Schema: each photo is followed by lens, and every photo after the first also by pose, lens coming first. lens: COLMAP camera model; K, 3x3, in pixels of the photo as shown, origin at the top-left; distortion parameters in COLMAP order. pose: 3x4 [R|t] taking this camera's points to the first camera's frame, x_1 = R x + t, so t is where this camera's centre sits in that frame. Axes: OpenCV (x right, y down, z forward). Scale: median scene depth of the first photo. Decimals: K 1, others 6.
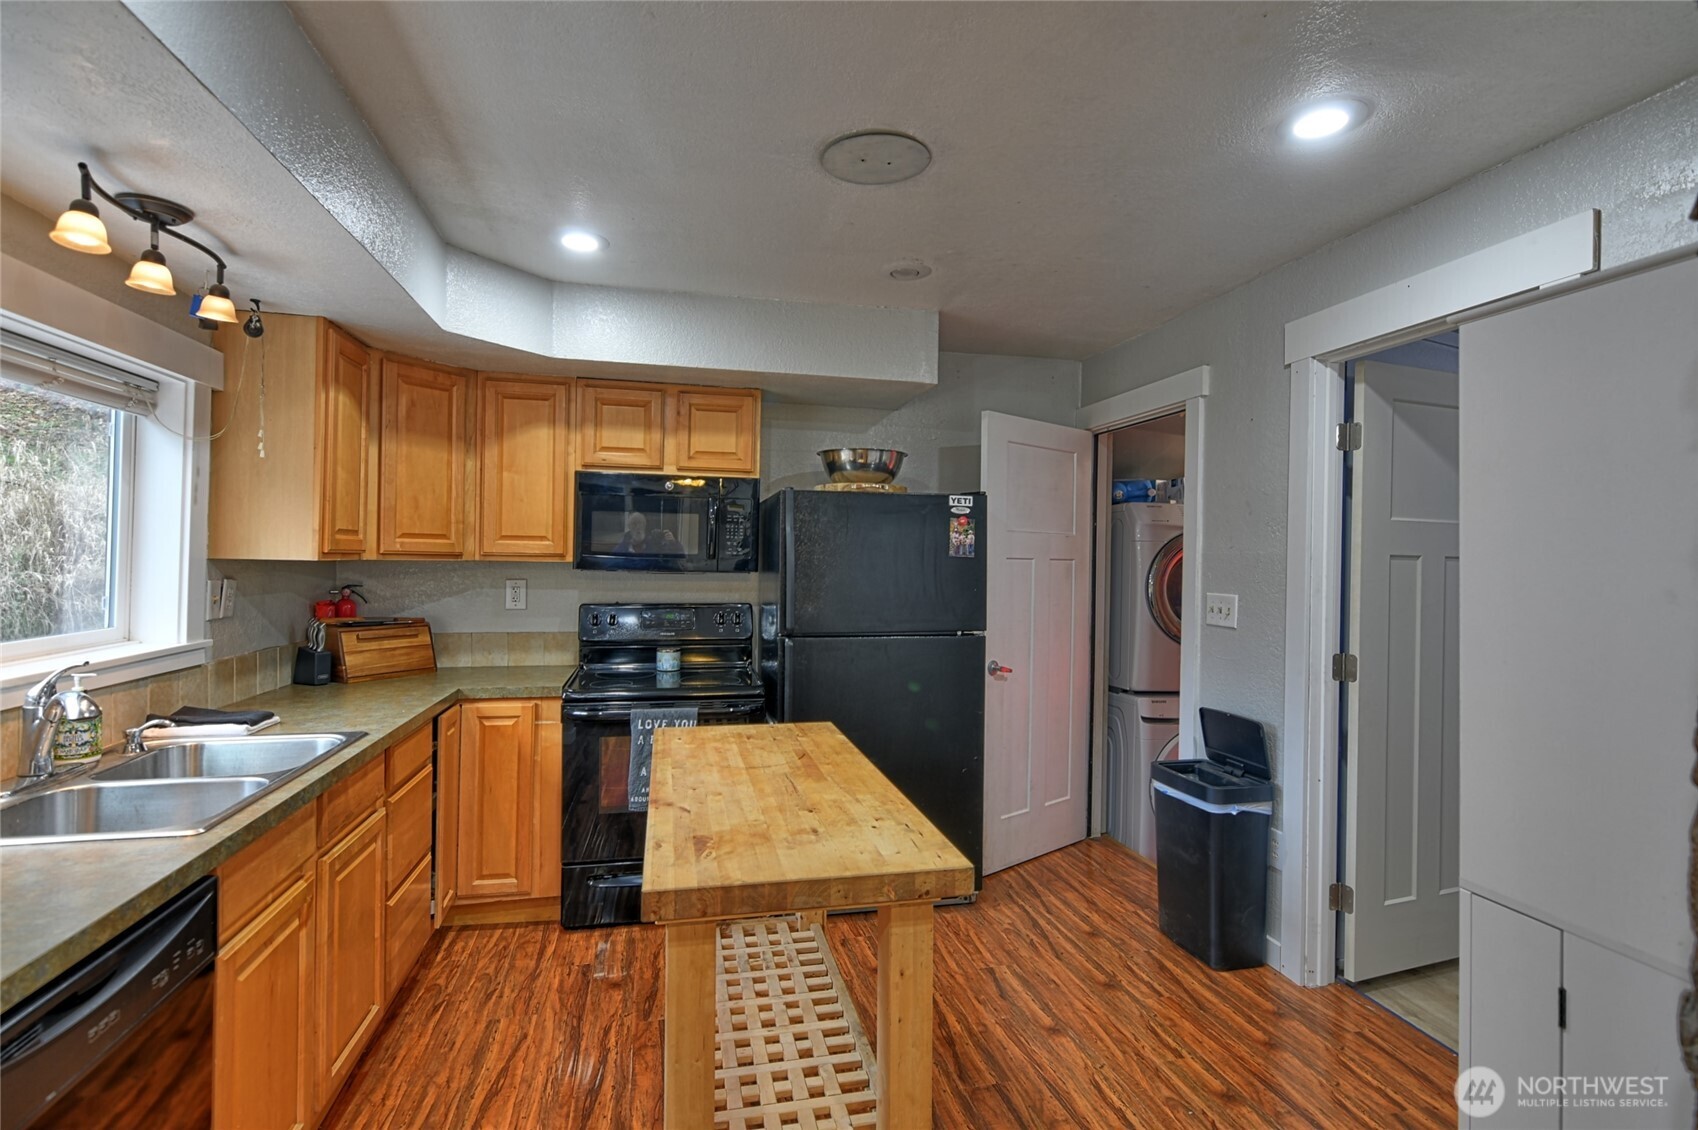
lens RADIAL K [[821.3, 0, 848.7], [0, 821.3, 558.1], [0, 0, 1]] dist [0.001074, 0.001817]
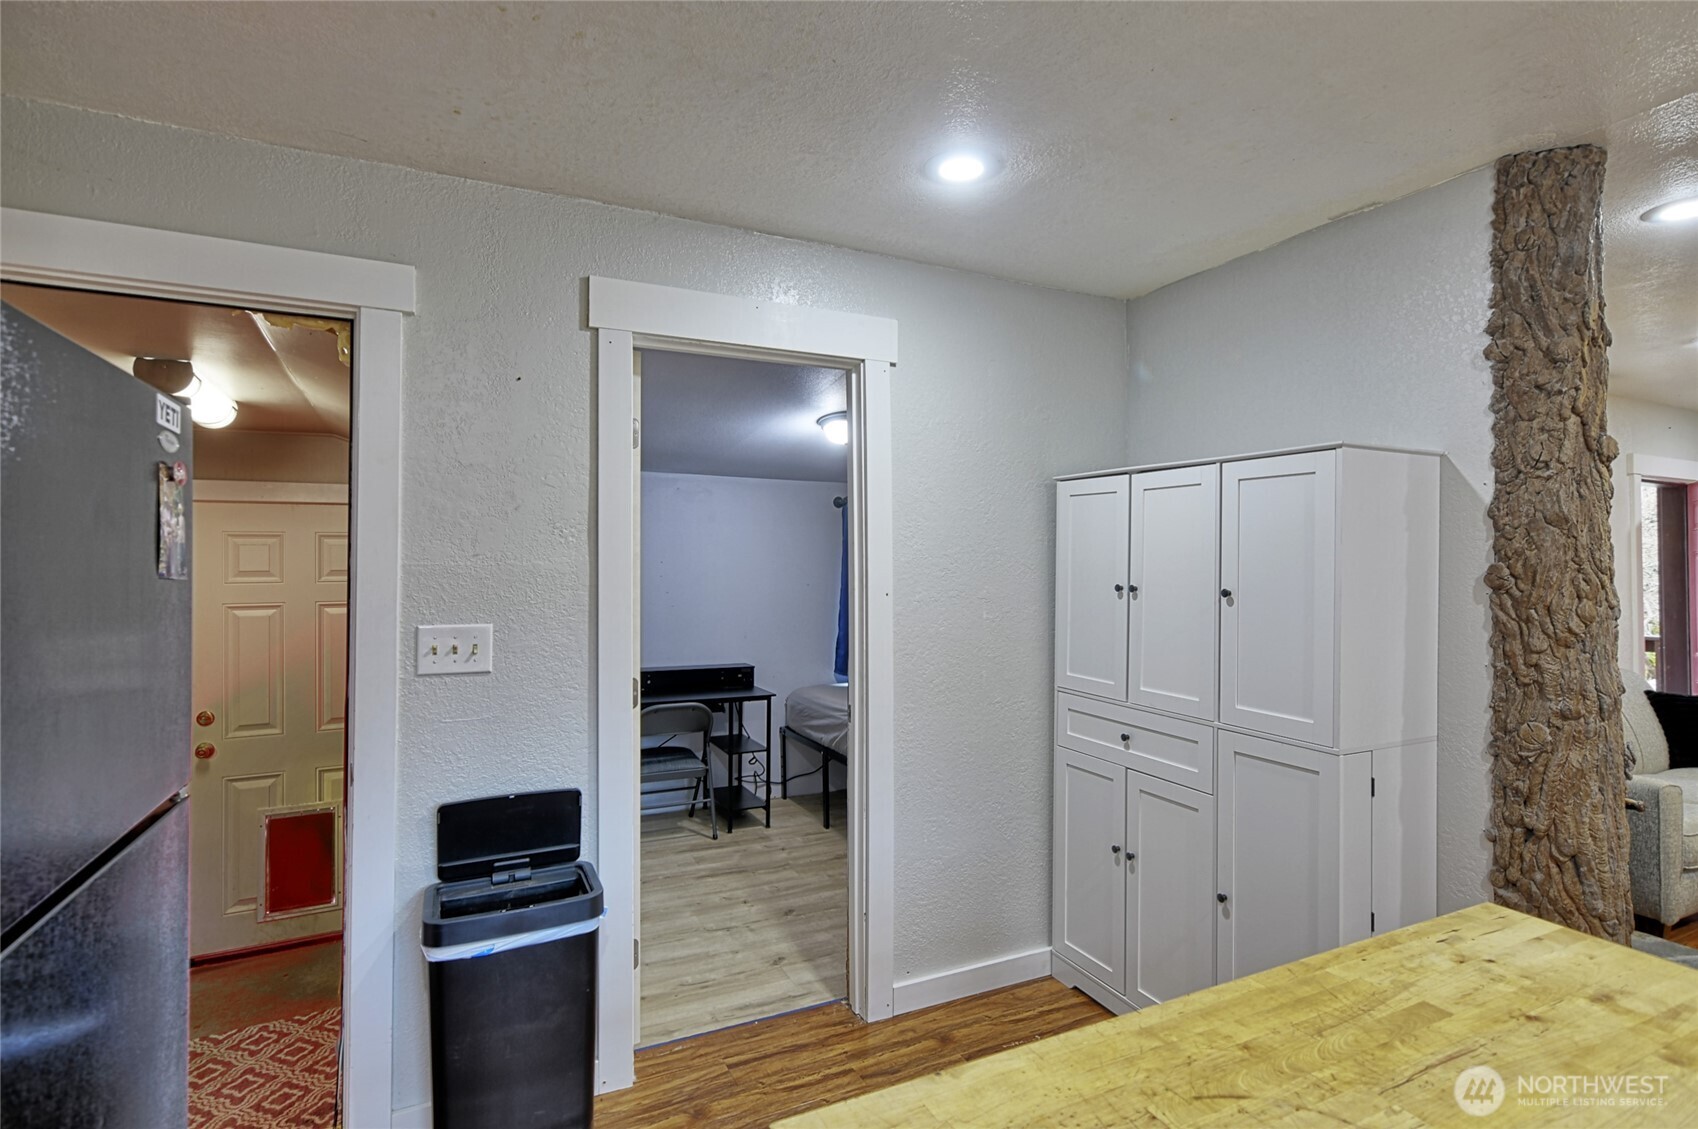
lens RADIAL K [[821.3, 0, 848.7], [0, 821.3, 557.6], [0, 0, 1]] dist [0.001074, 0.001817]
pose [[-0.218956, -0.012696, 0.975652, -0.360349], [-0.013764, 0.999856, 0.009923, -0.030017], [-0.975638, -0.011256, -0.219099, 1.137159]]
